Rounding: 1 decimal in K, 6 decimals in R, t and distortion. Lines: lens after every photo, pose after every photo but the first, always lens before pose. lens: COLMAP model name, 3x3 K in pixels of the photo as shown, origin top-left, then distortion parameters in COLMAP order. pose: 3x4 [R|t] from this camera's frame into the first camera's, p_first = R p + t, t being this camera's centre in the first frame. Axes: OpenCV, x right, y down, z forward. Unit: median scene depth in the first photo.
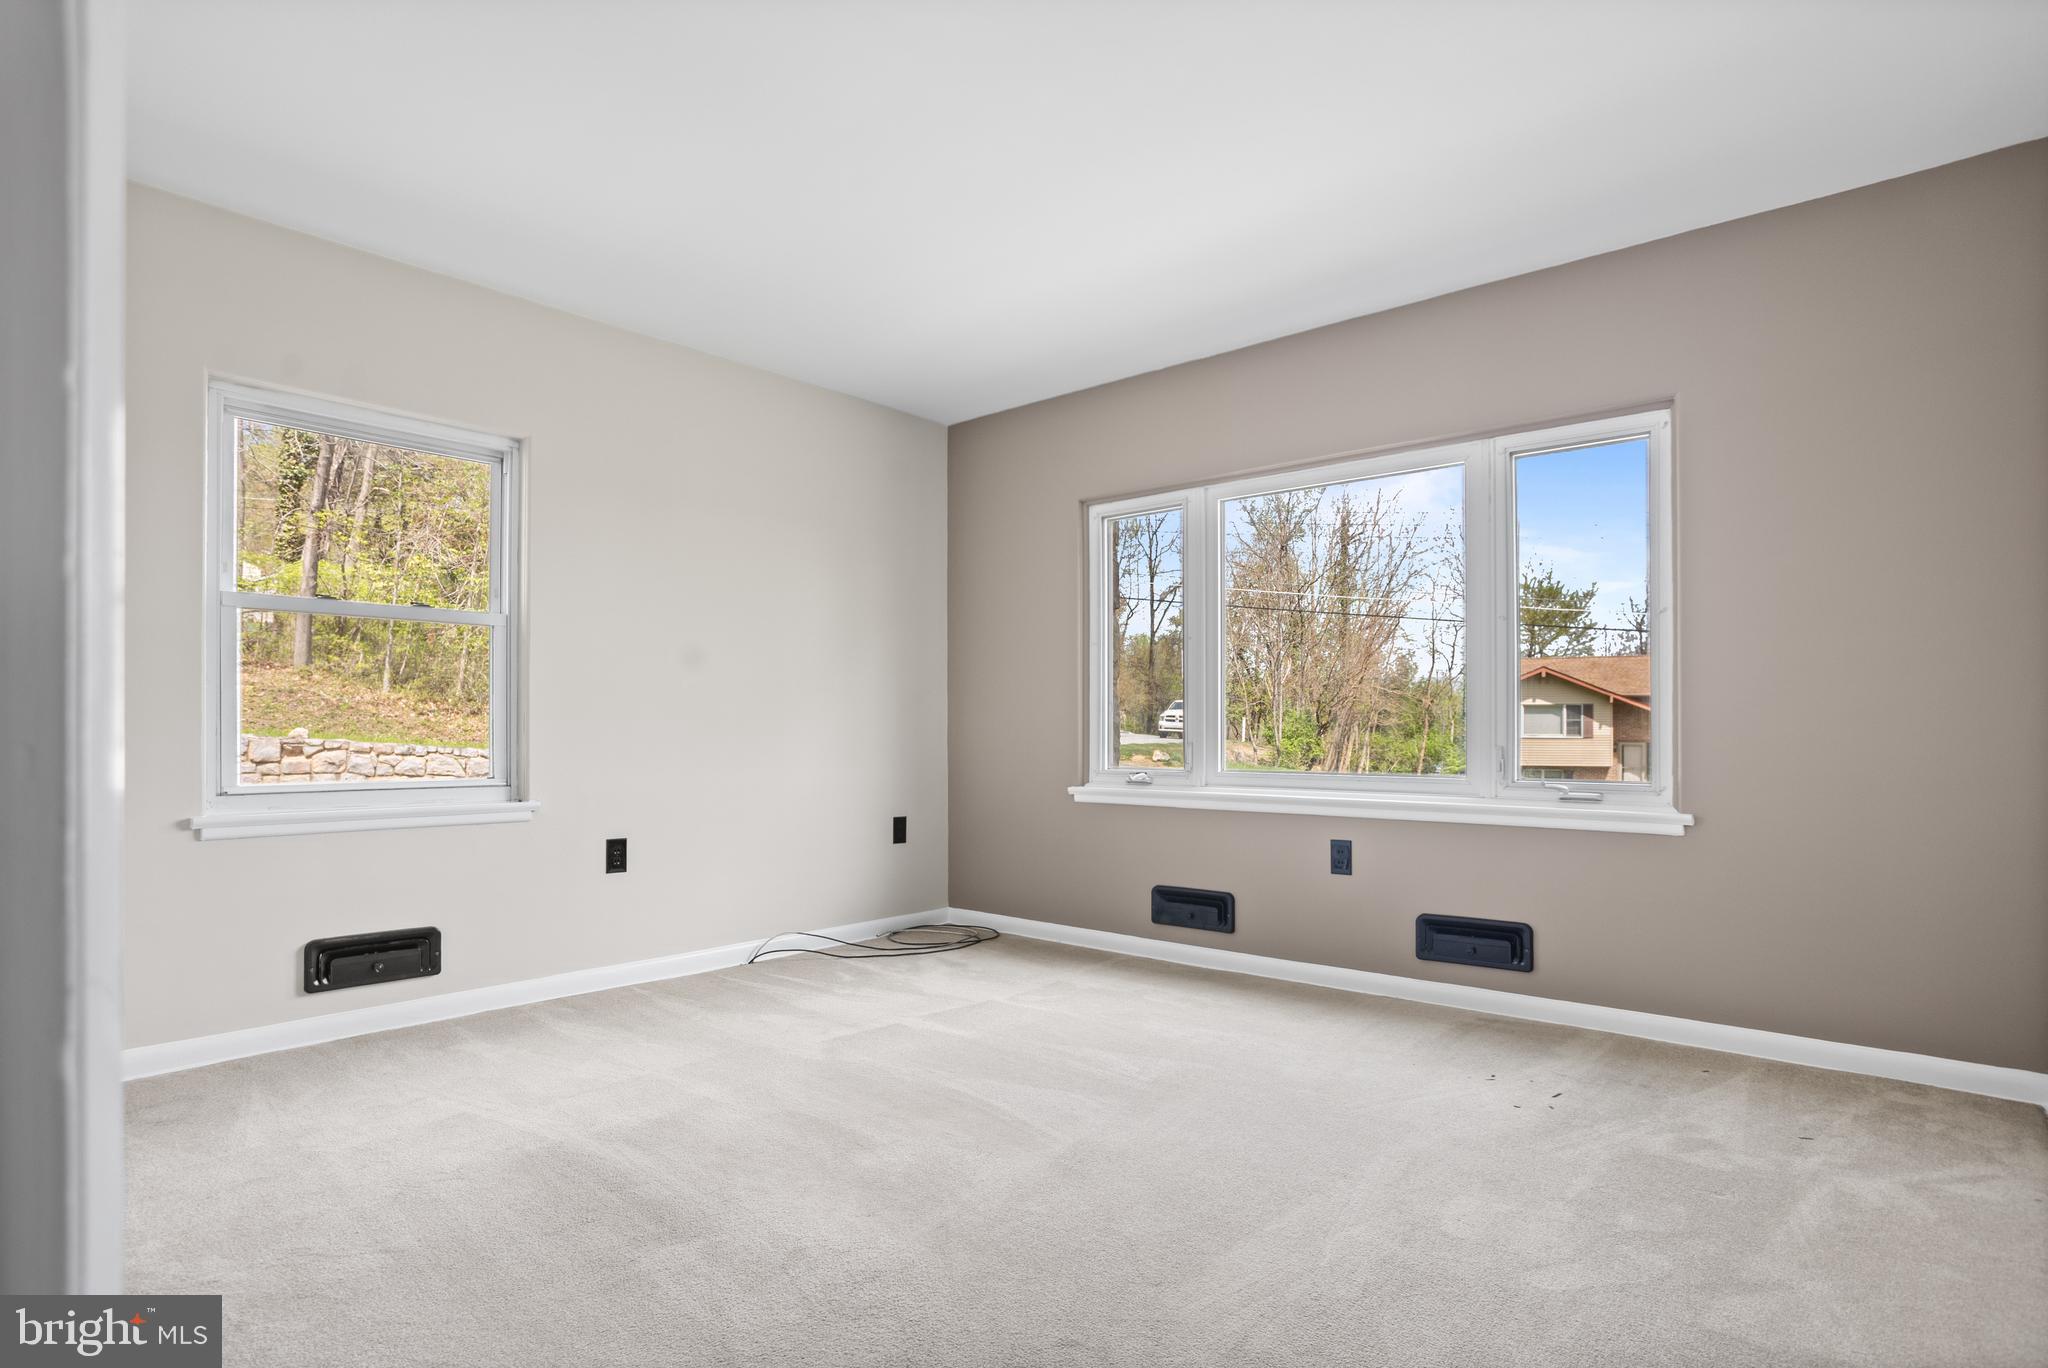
lens RADIAL K [[1067.2, 0, 1052.5], [0, 1067.2, 707.2], [0, 0, 1]] dist [-0.032833, 0.000193]
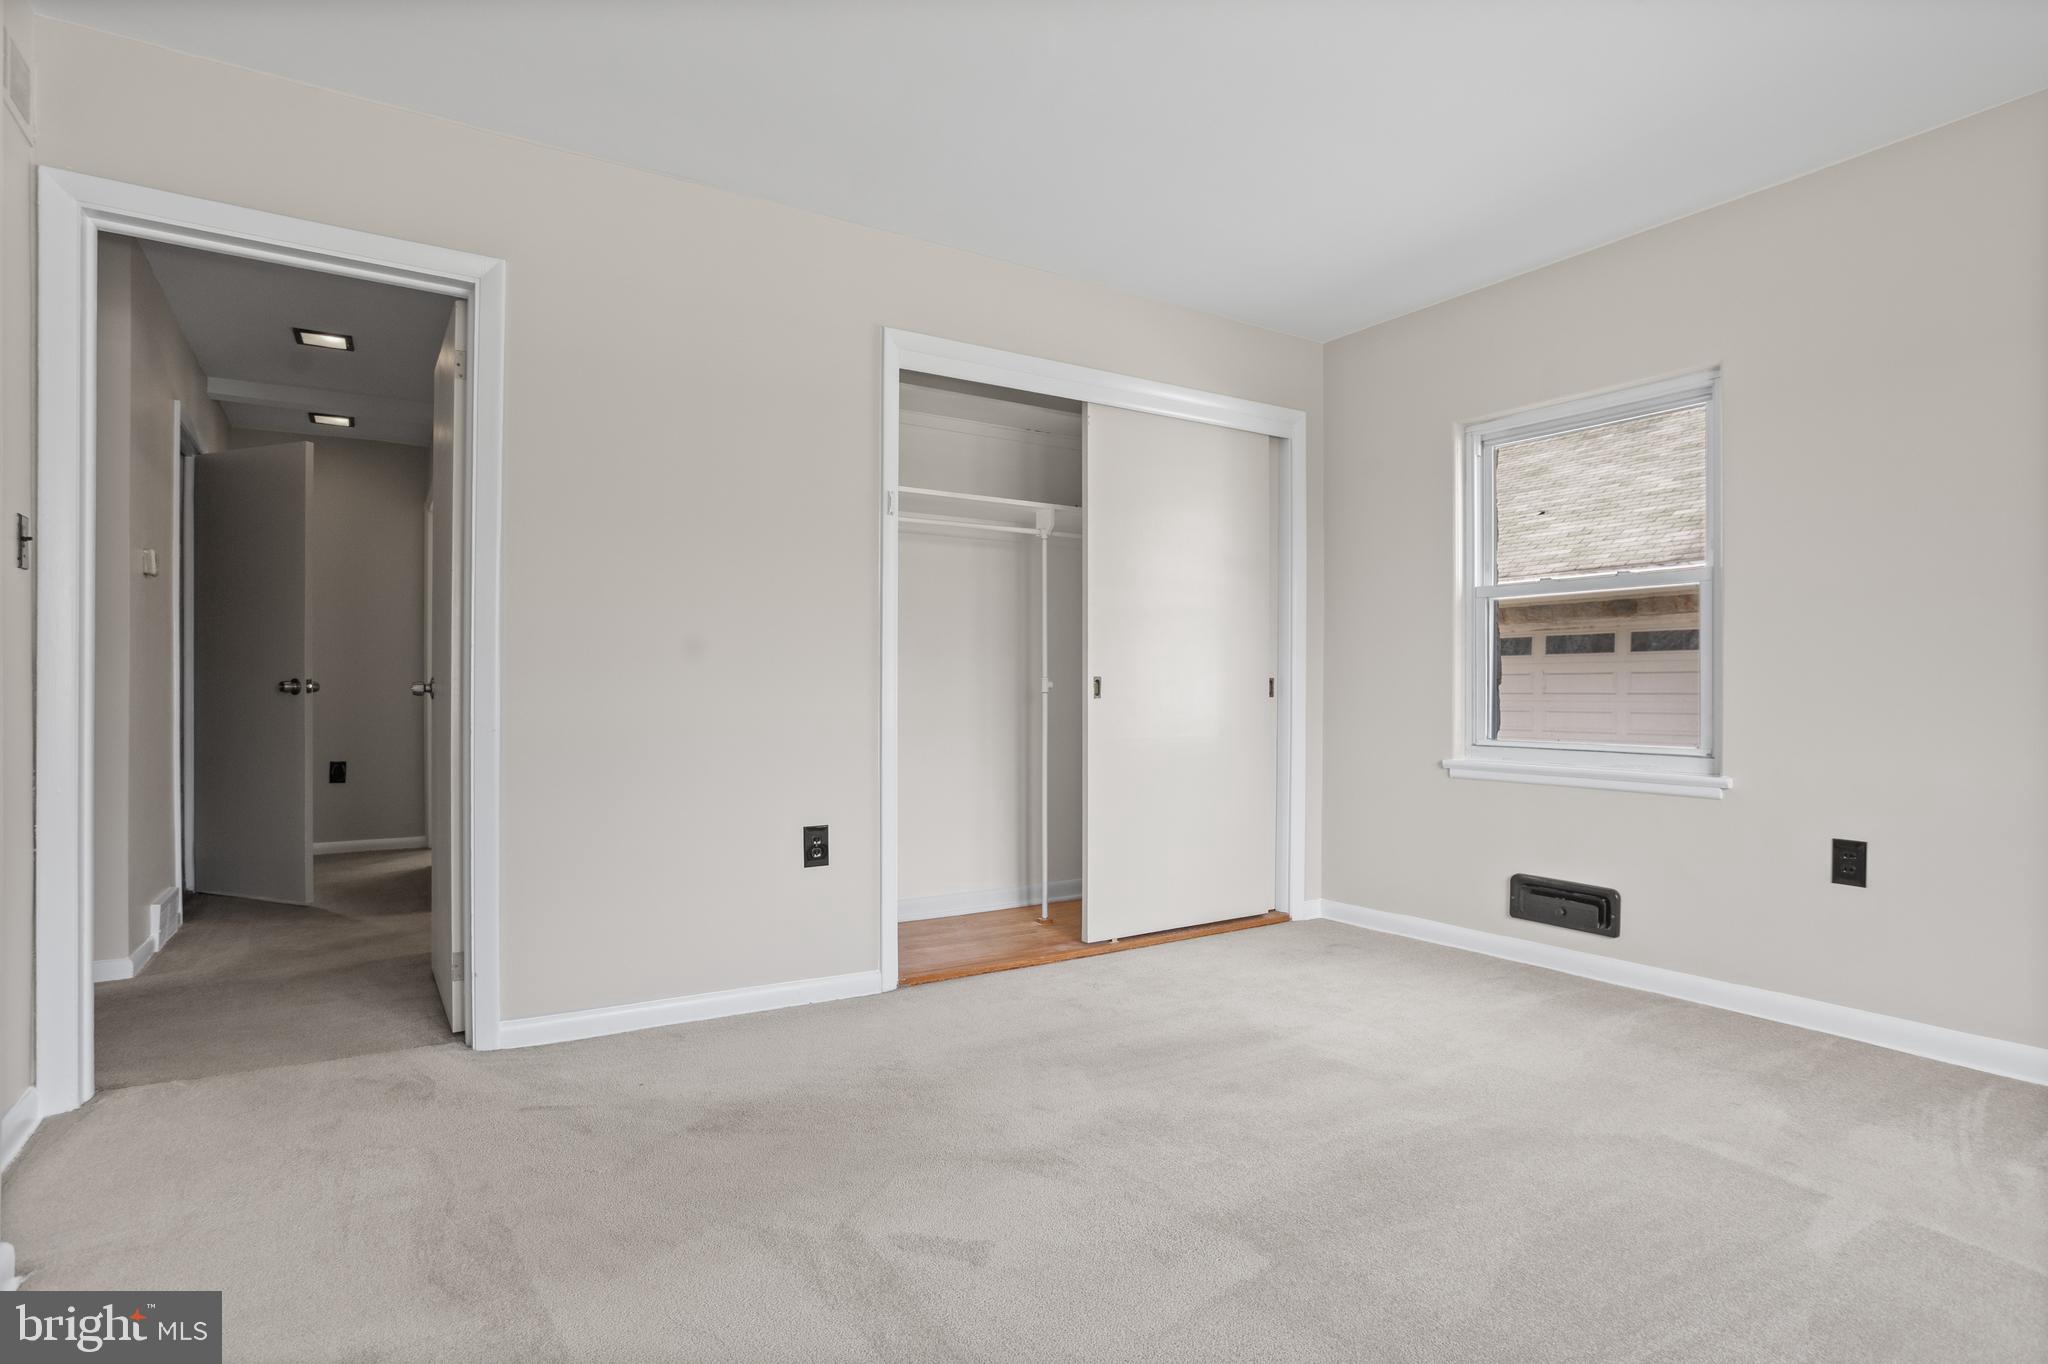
lens RADIAL K [[1064.8, 0, 1024.0], [0, 1064.8, 682.0], [0, 0, 1]] dist [-0.000062, 0.000190]
pose [[-0.290871, -0.009109, -0.956719, 0.561850], [0.017006, 0.999747, -0.014689, 0.014716], [0.956611, -0.020543, -0.290643, 0.769639]]
